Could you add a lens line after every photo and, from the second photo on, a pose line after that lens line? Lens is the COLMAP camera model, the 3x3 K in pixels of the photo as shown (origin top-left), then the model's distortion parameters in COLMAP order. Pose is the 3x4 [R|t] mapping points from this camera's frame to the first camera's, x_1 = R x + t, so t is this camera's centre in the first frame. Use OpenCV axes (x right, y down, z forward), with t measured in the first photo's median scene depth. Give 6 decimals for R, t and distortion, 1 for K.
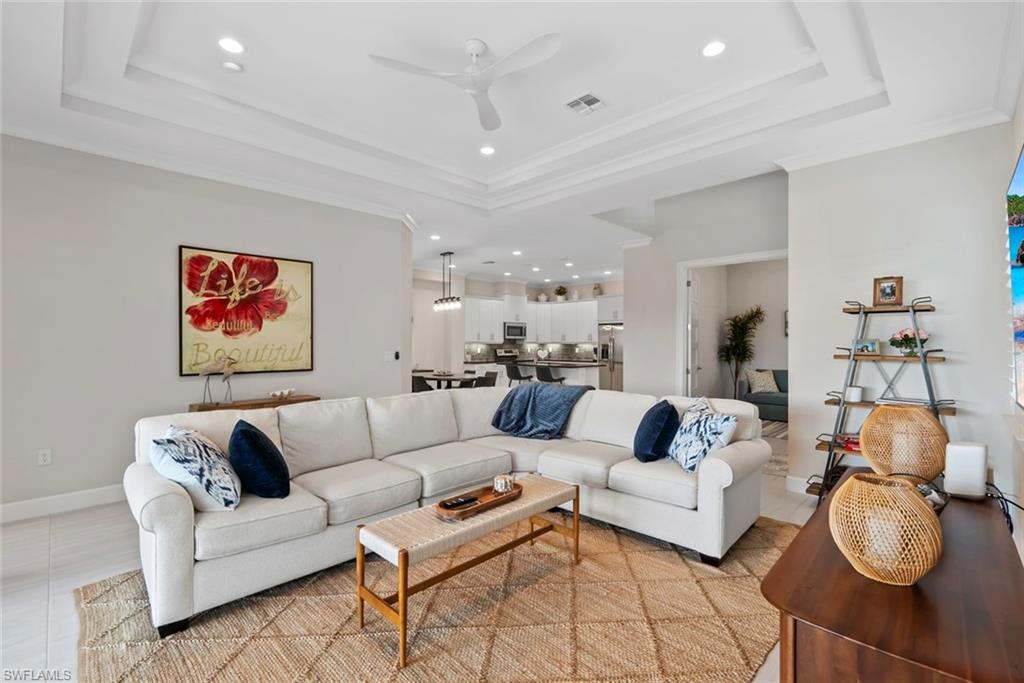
lens RADIAL K [[456.0, 0, 512.0], [0, 456.0, 341.5], [0, 0, 1]] dist [-0.007703, -0.000037]
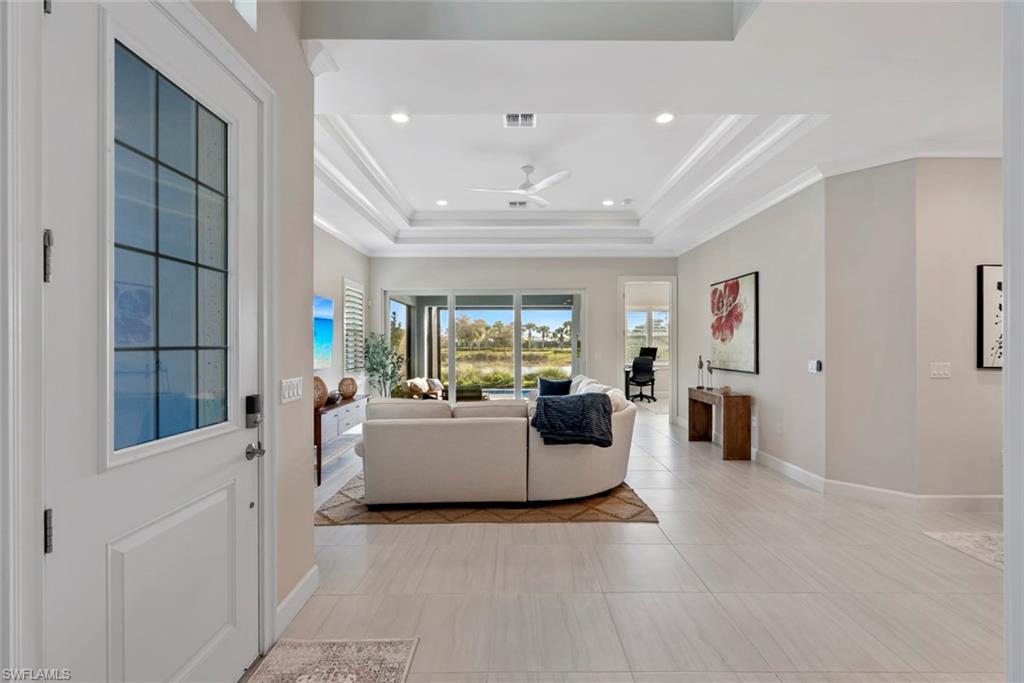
lens RADIAL K [[456.0, 0, 512.0], [0, 456.0, 341.5], [0, 0, 1]] dist [-0.007703, -0.000037]
pose [[-0.718785, -0.004700, -0.695217, 0.304961], [0.003401, 0.999941, -0.010276, -0.001109], [0.695224, -0.009751, -0.718727, 0.592722]]
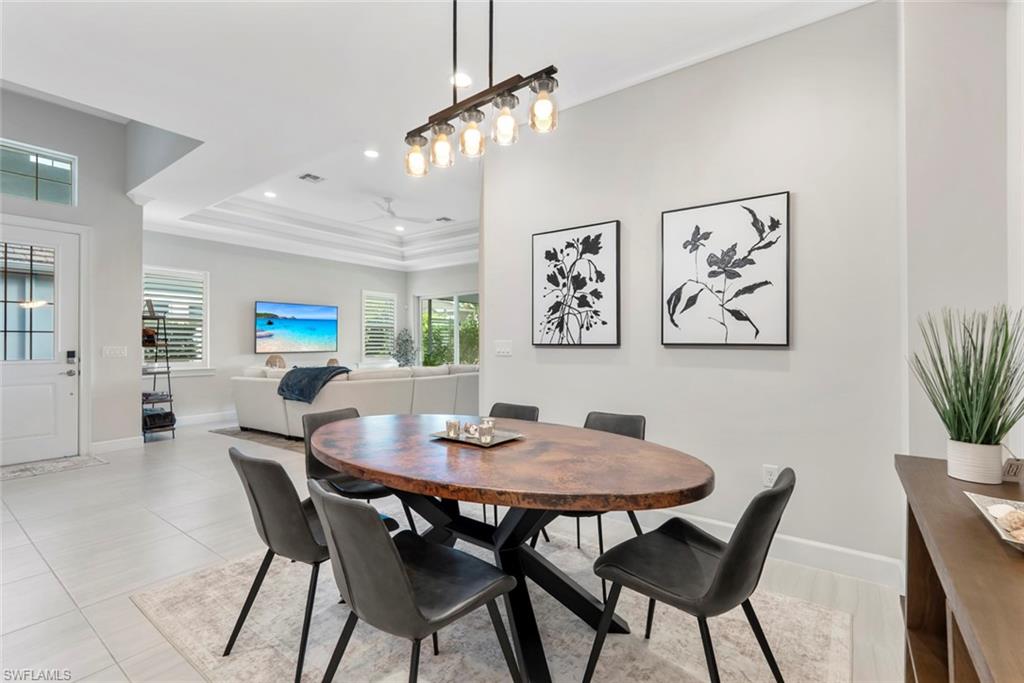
lens RADIAL K [[463.6, 0, 512.0], [0, 463.6, 341.5], [0, 0, 1]] dist [-0.001167, -0.000041]
pose [[-0.991174, 0.005147, -0.132471, -0.096899], [0.007227, 0.999858, -0.015219, 0.017490], [0.132374, -0.016042, -0.991070, 0.892857]]
